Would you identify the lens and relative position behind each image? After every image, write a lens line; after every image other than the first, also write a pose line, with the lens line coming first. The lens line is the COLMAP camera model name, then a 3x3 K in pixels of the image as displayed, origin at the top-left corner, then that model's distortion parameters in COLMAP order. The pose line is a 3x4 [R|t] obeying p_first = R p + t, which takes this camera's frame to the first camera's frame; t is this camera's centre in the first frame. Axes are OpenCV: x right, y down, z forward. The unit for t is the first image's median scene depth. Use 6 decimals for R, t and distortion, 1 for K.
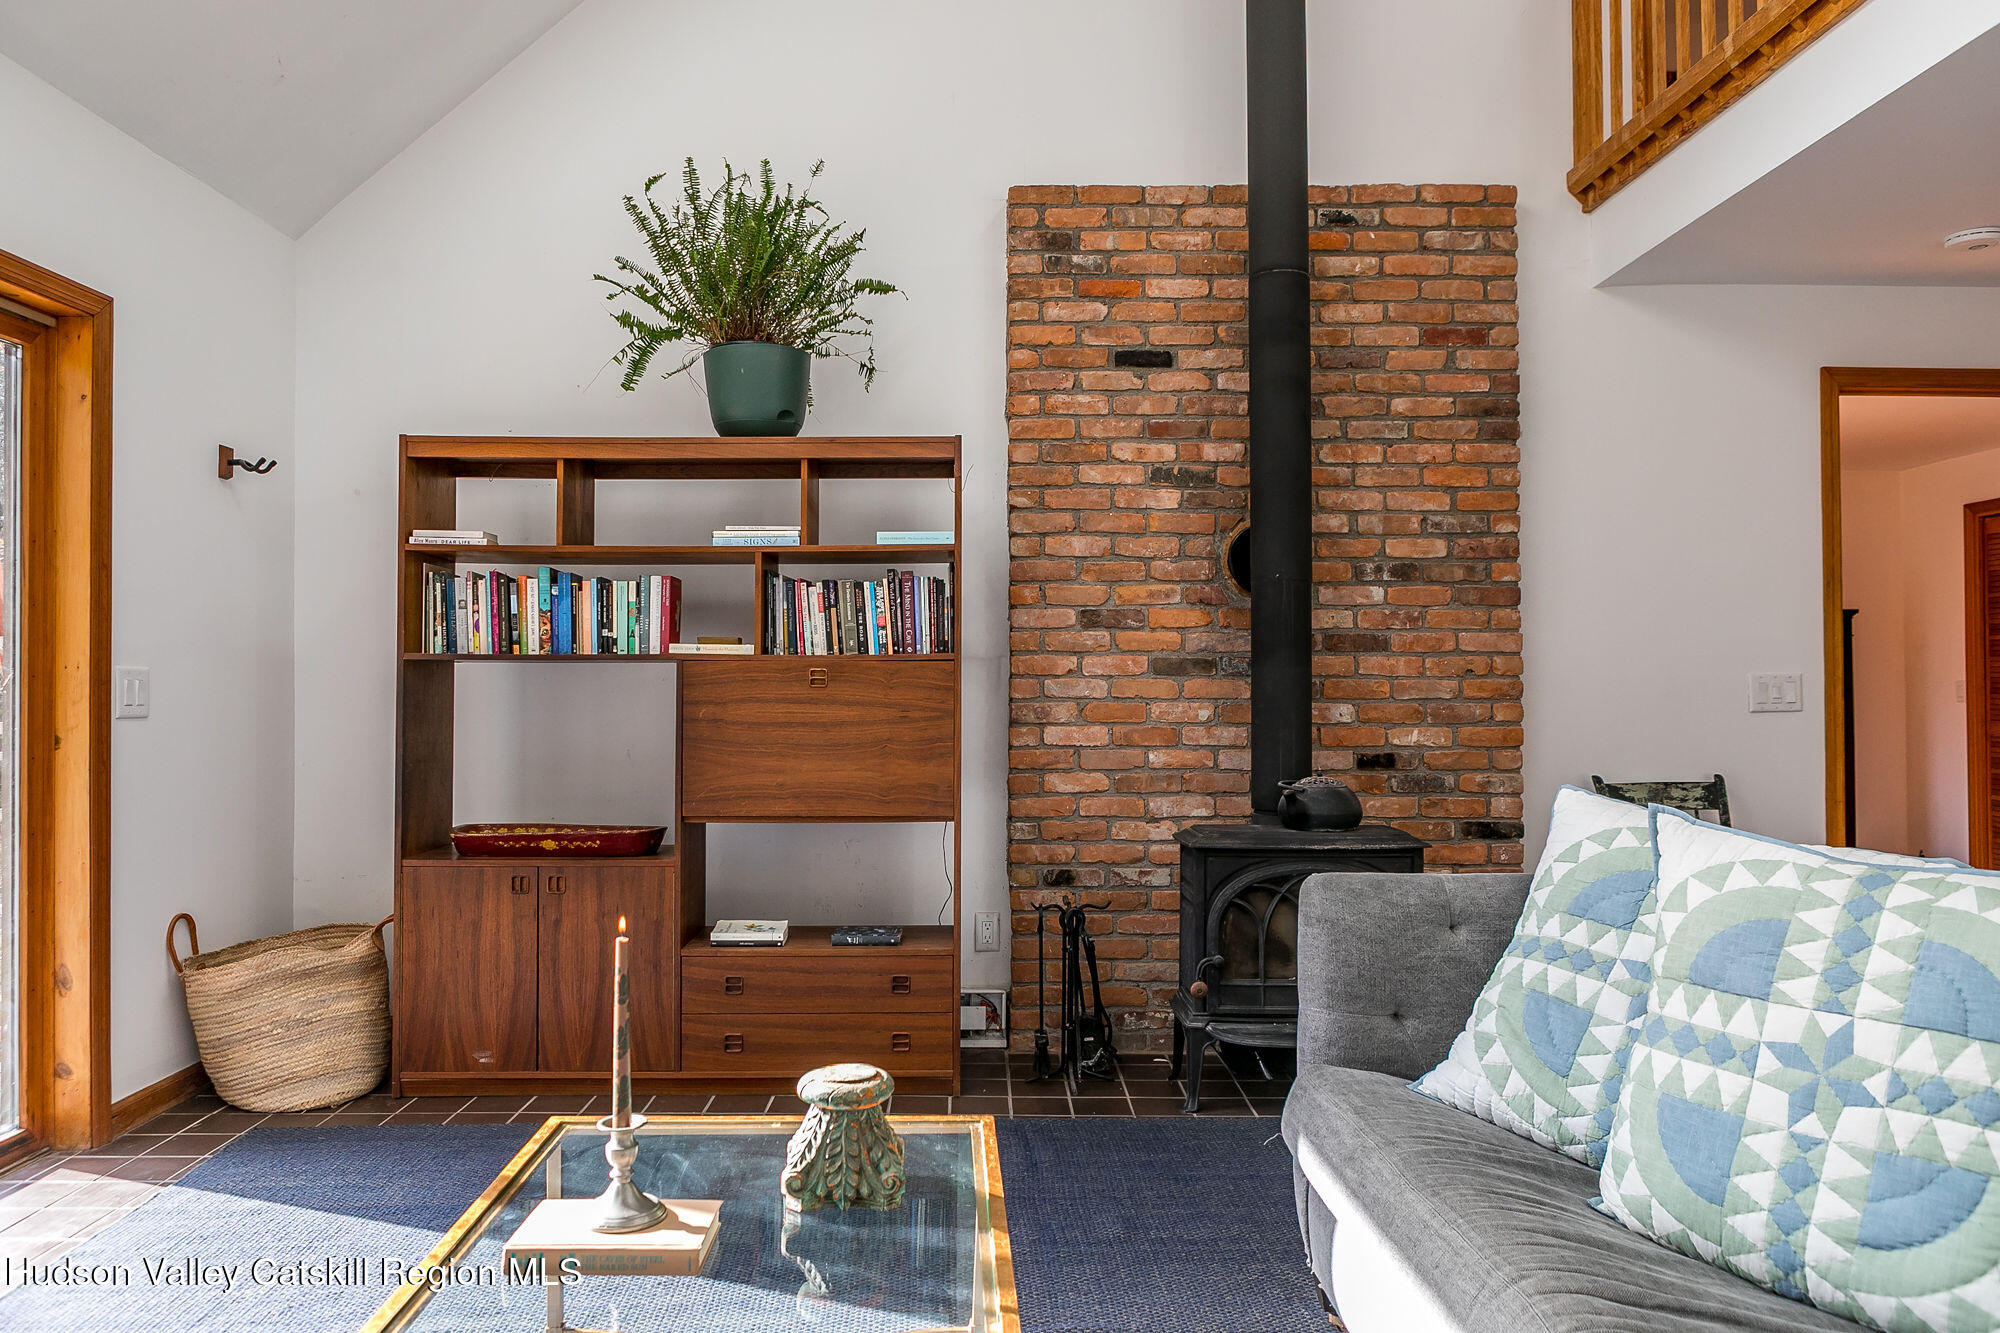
lens RADIAL K [[1346.2, 0, 966.5], [0, 1346.2, 665.5], [0, 0, 1]] dist [-0.032831, 0.019566]
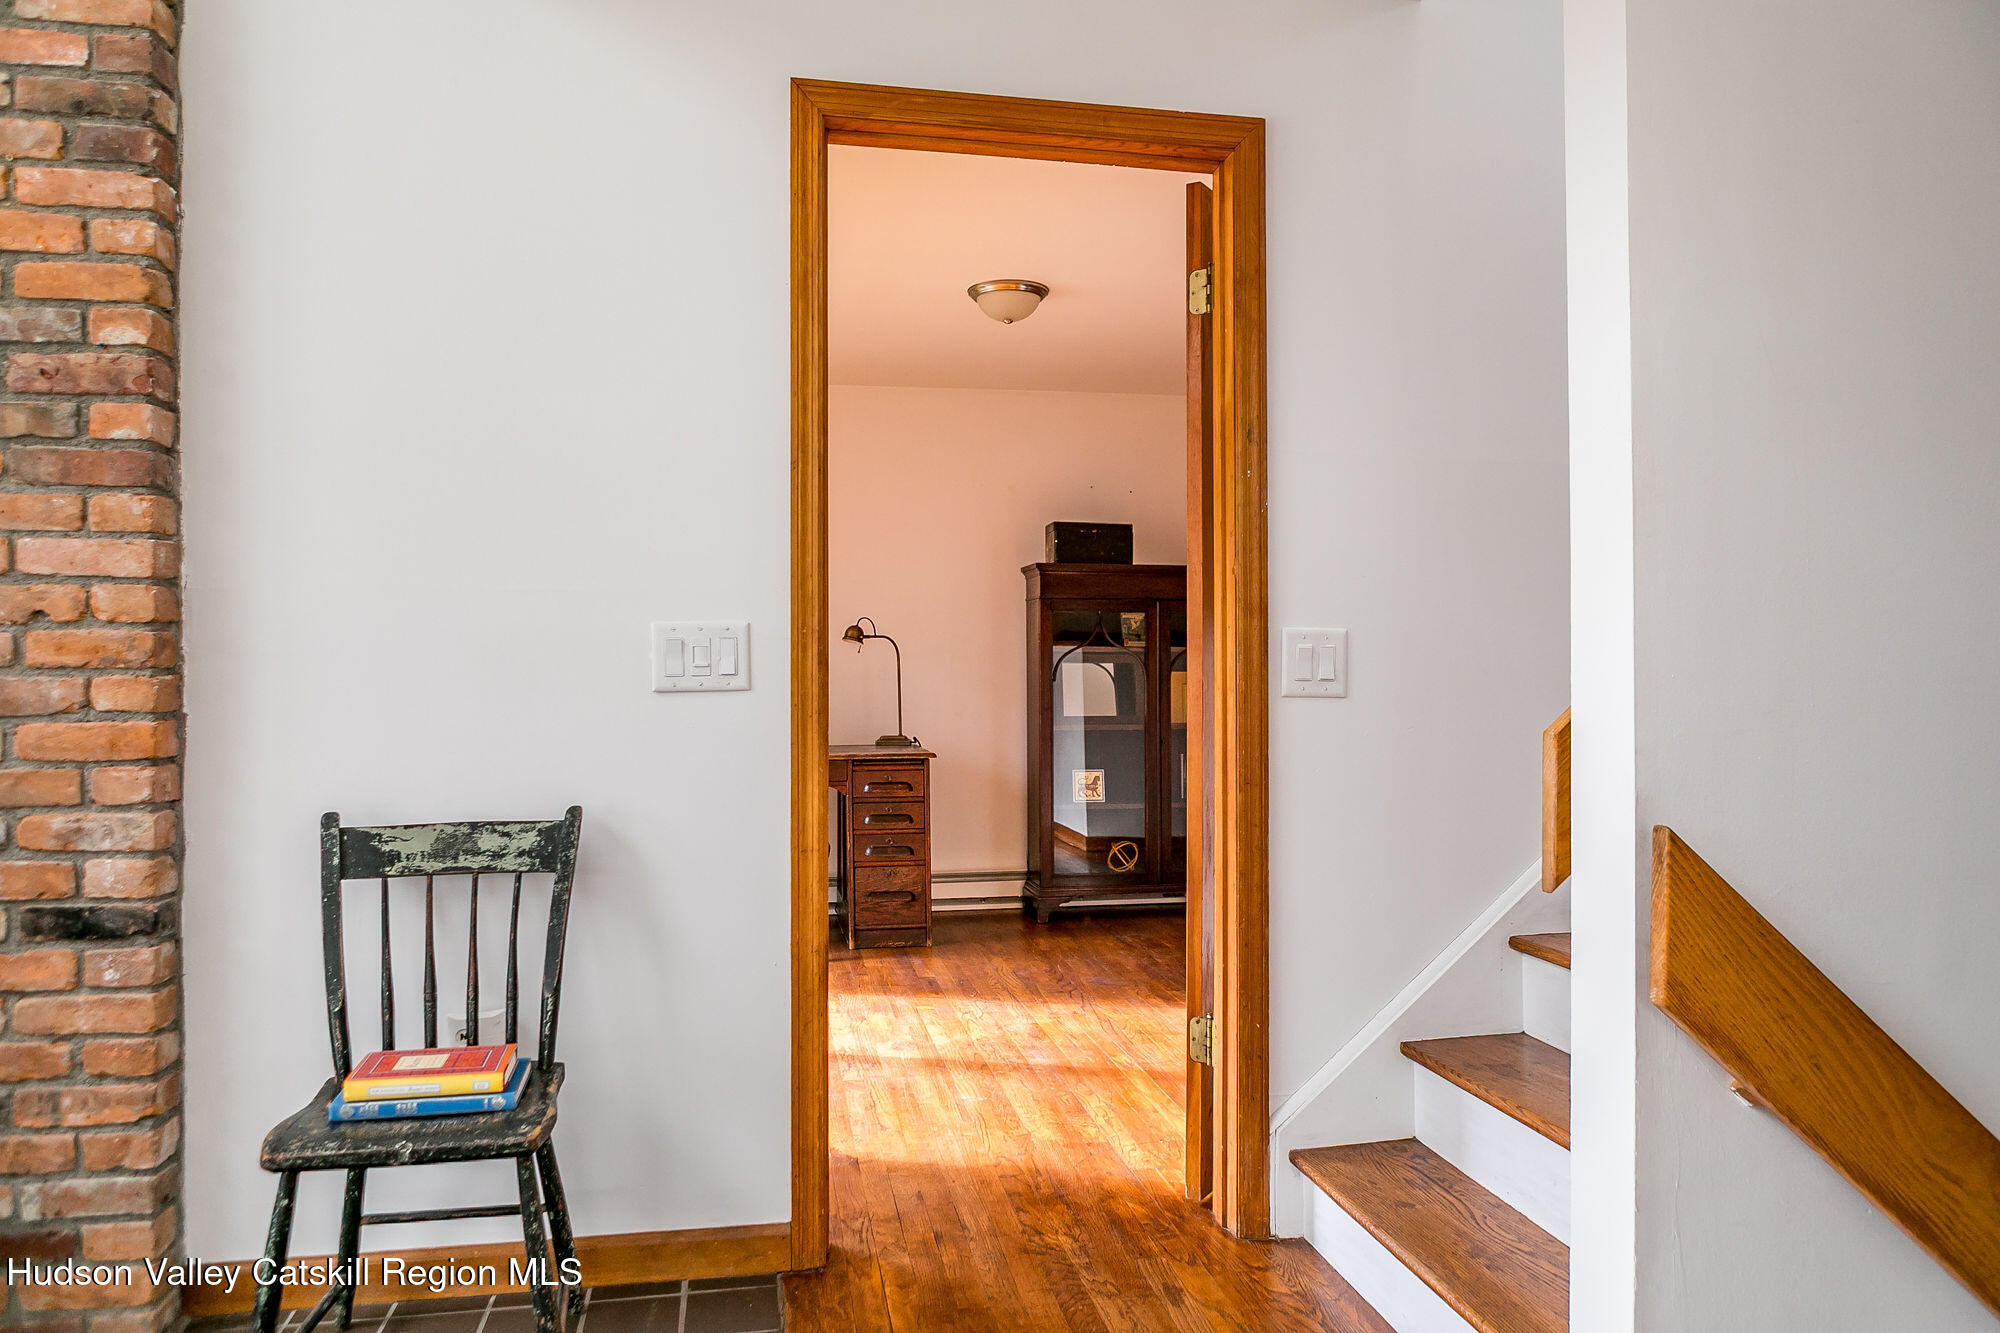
lens RADIAL K [[1346.2, 0, 998.4], [0, 1346.2, 670.8], [0, 0, 1]] dist [-0.032831, 0.019566]
pose [[0.982780, -0.000747, 0.184778, 0.689899], [-0.002222, 0.999872, 0.015864, 0.018339], [-0.184767, -0.016001, 0.982652, 0.468006]]
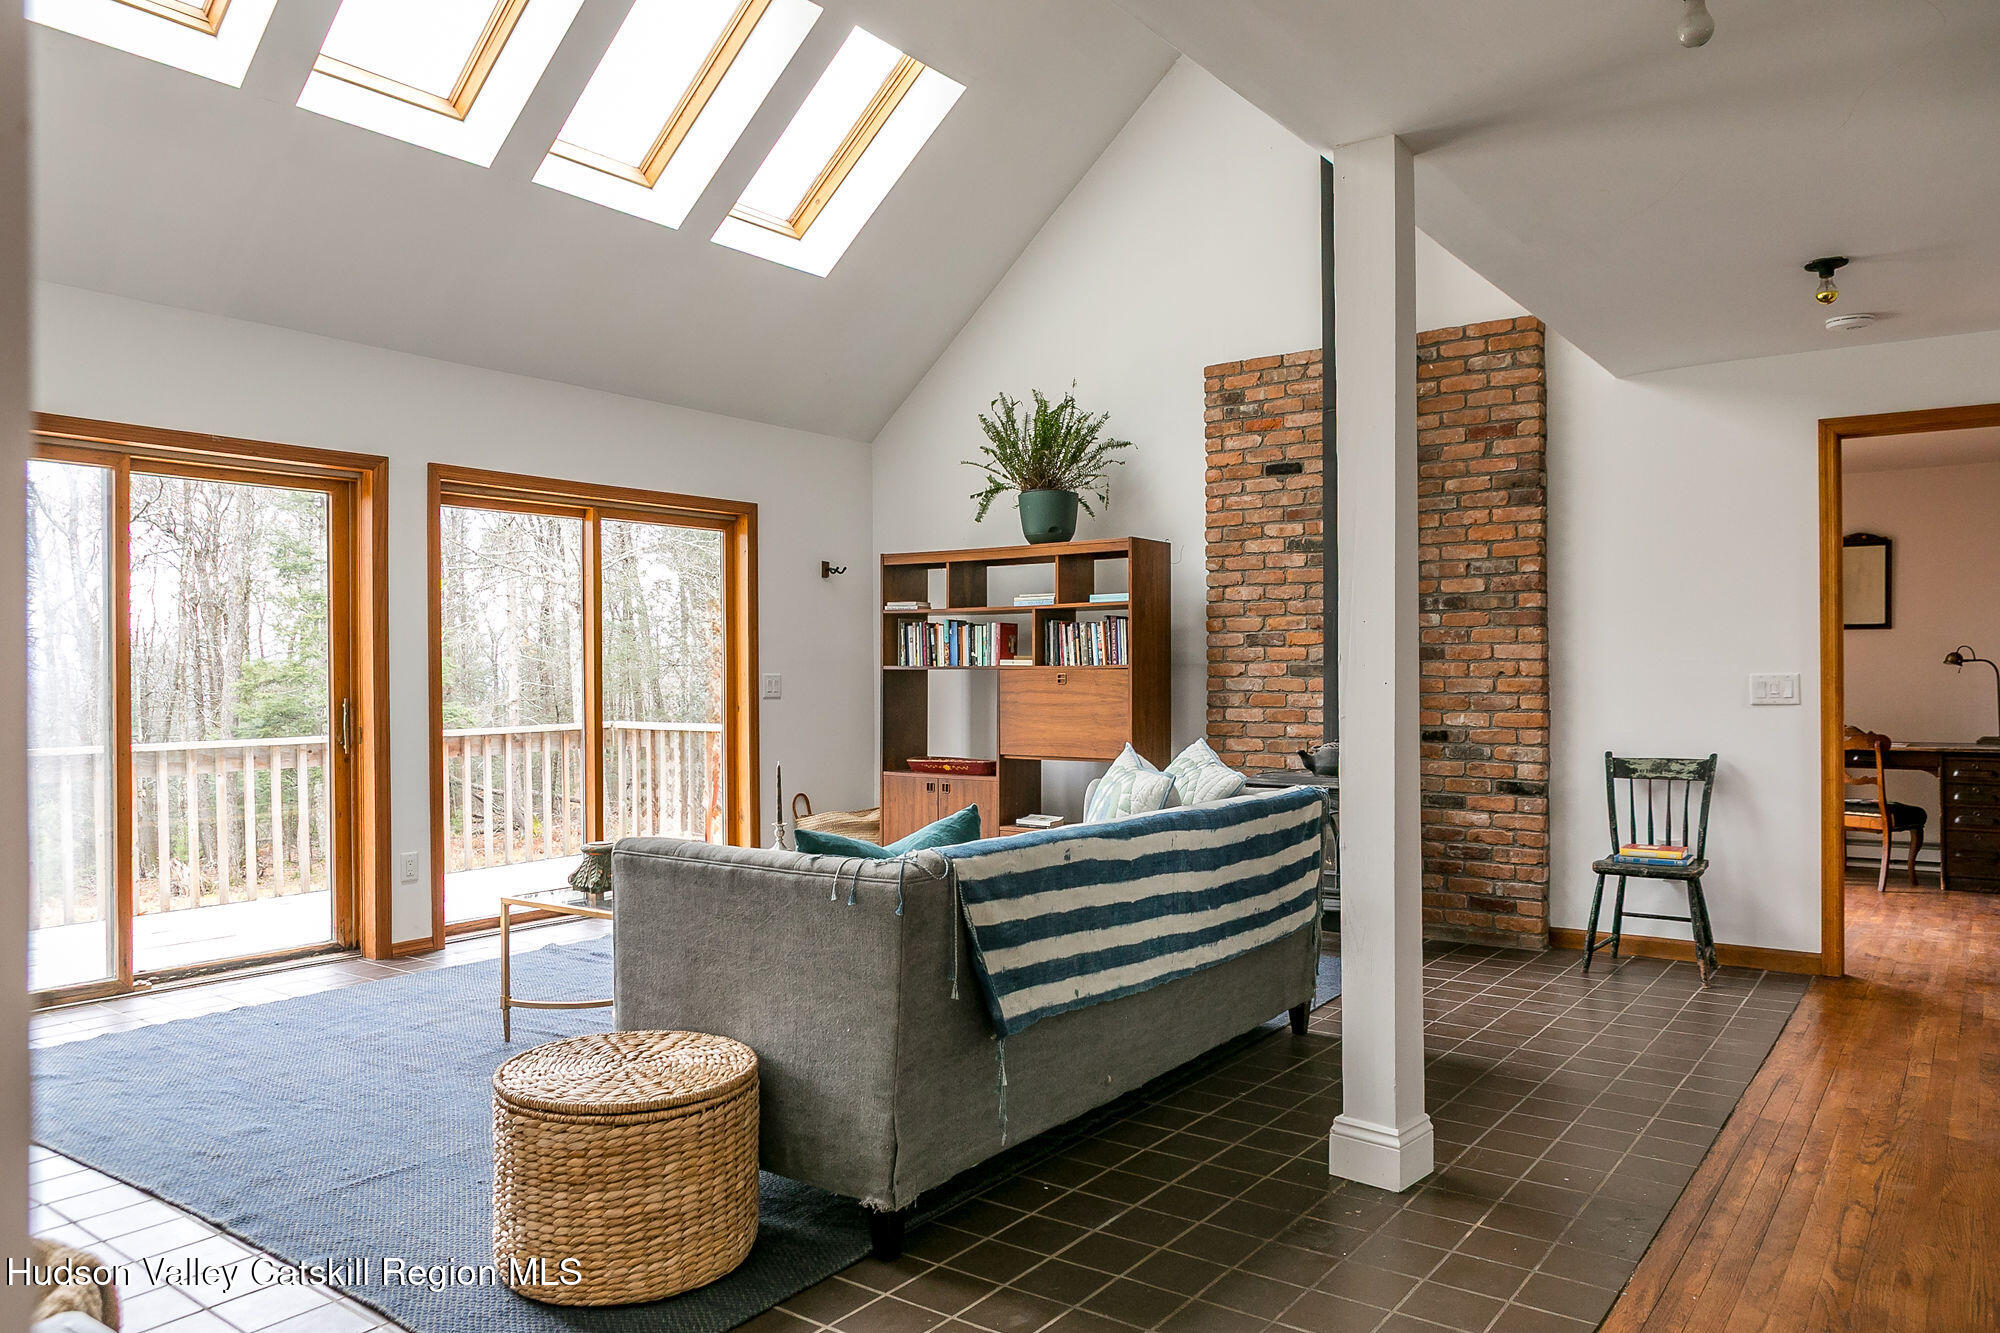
lens RADIAL K [[1346.2, 0, 999.7], [0, 1346.2, 664.4], [0, 0, 1]] dist [-0.032831, 0.019566]
pose [[0.804498, -0.005711, -0.593927, 0.841176], [0.012718, 0.999890, 0.007613, -0.023434], [0.593819, -0.013678, 0.804483, -0.456946]]
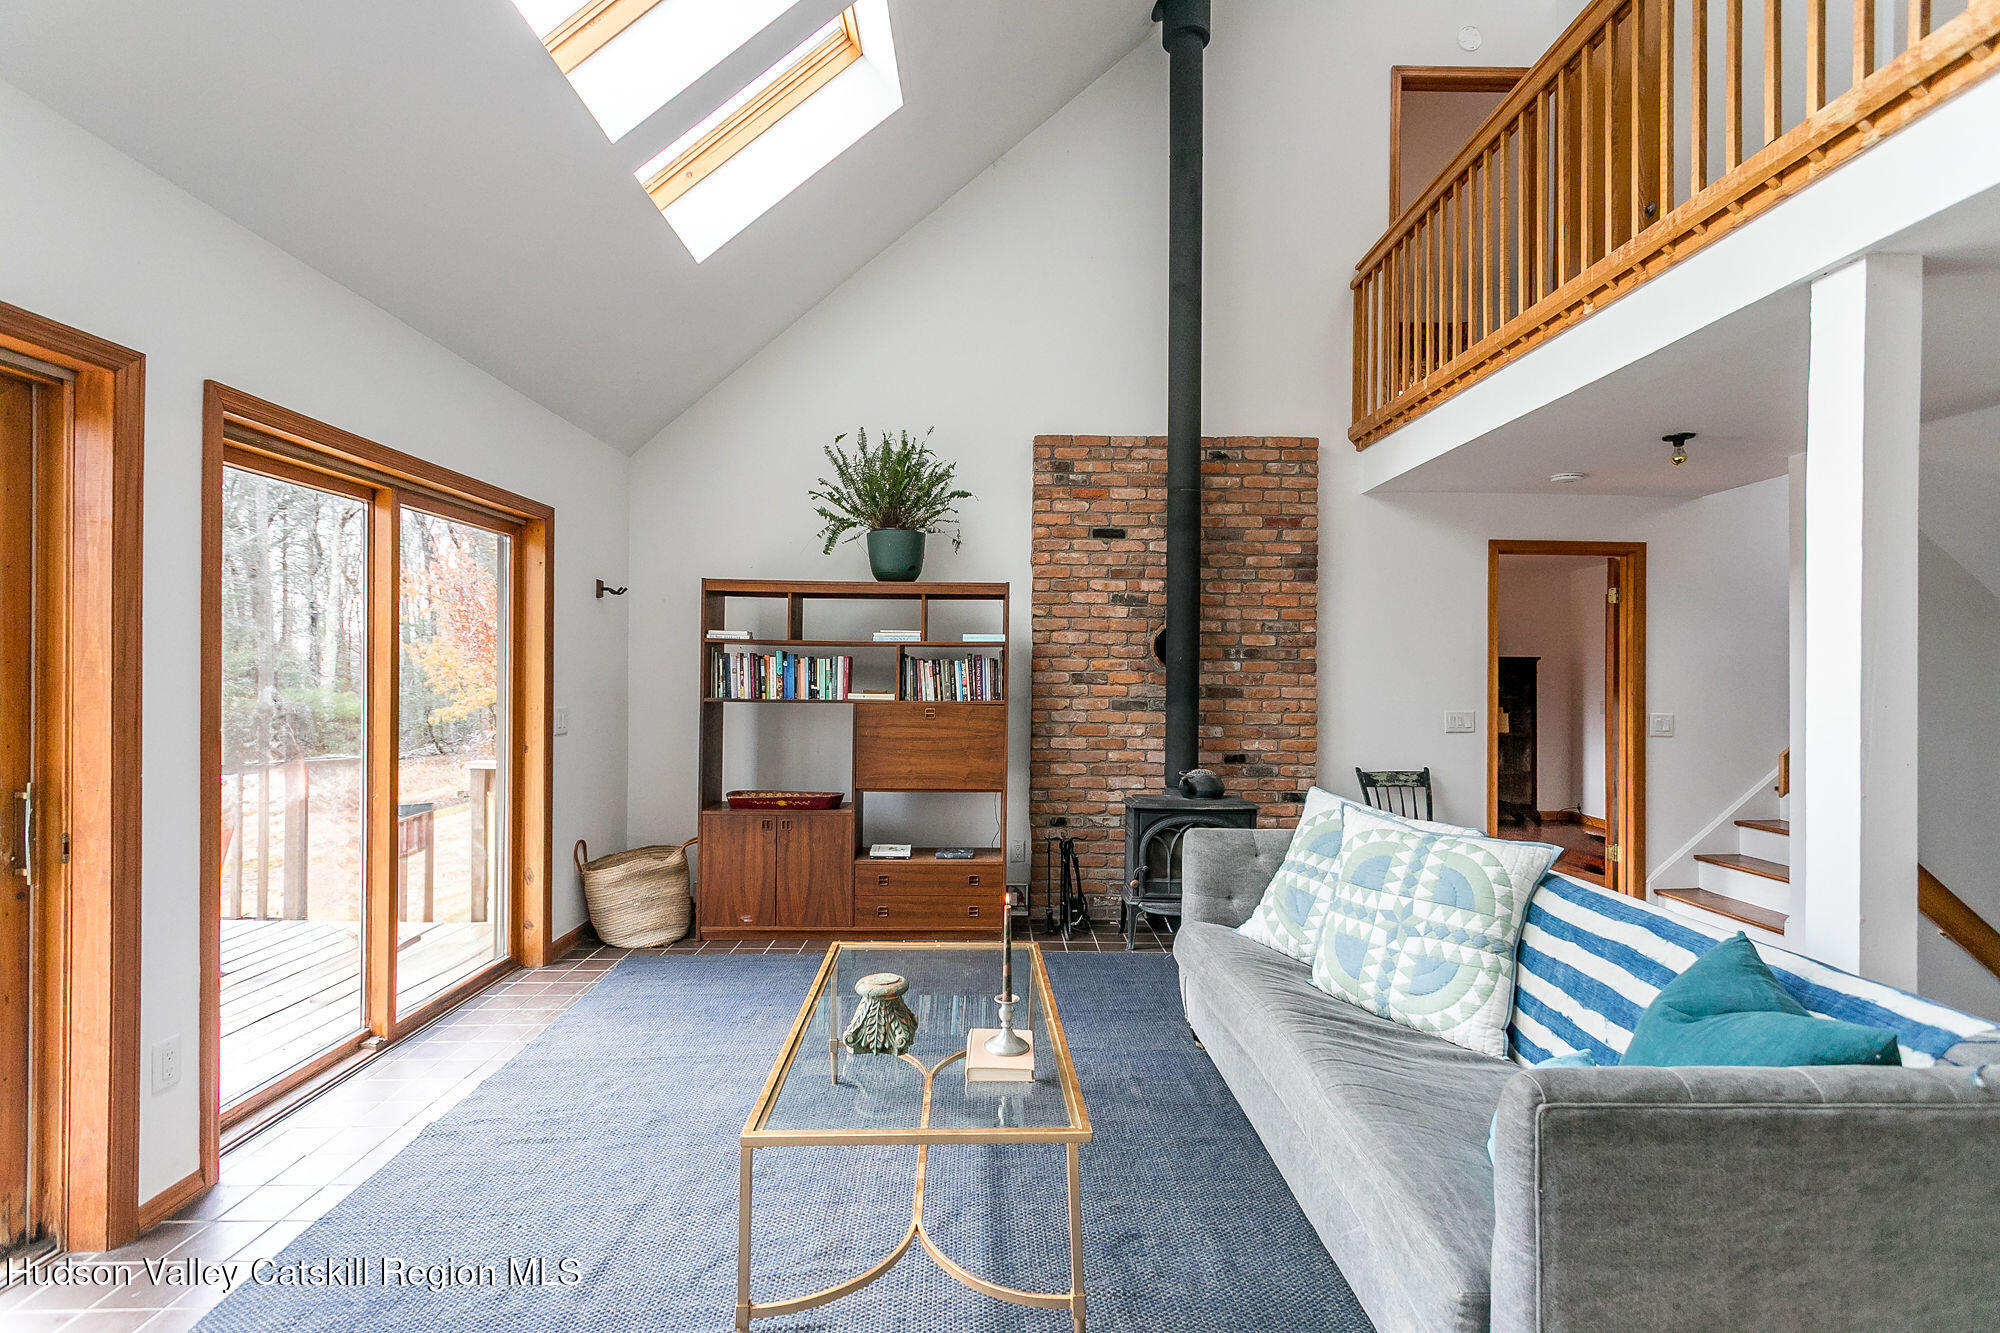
lens RADIAL K [[933.1, 0, 992.2], [0, 933.1, 670.4], [0, 0, 1]] dist [-0.003471, 0.003077]
pose [[0.999846, 0.009983, 0.014438, -0.042909], [-0.010162, 0.999871, 0.012426, -0.063968], [-0.014312, -0.012571, 0.999819, -0.265711]]
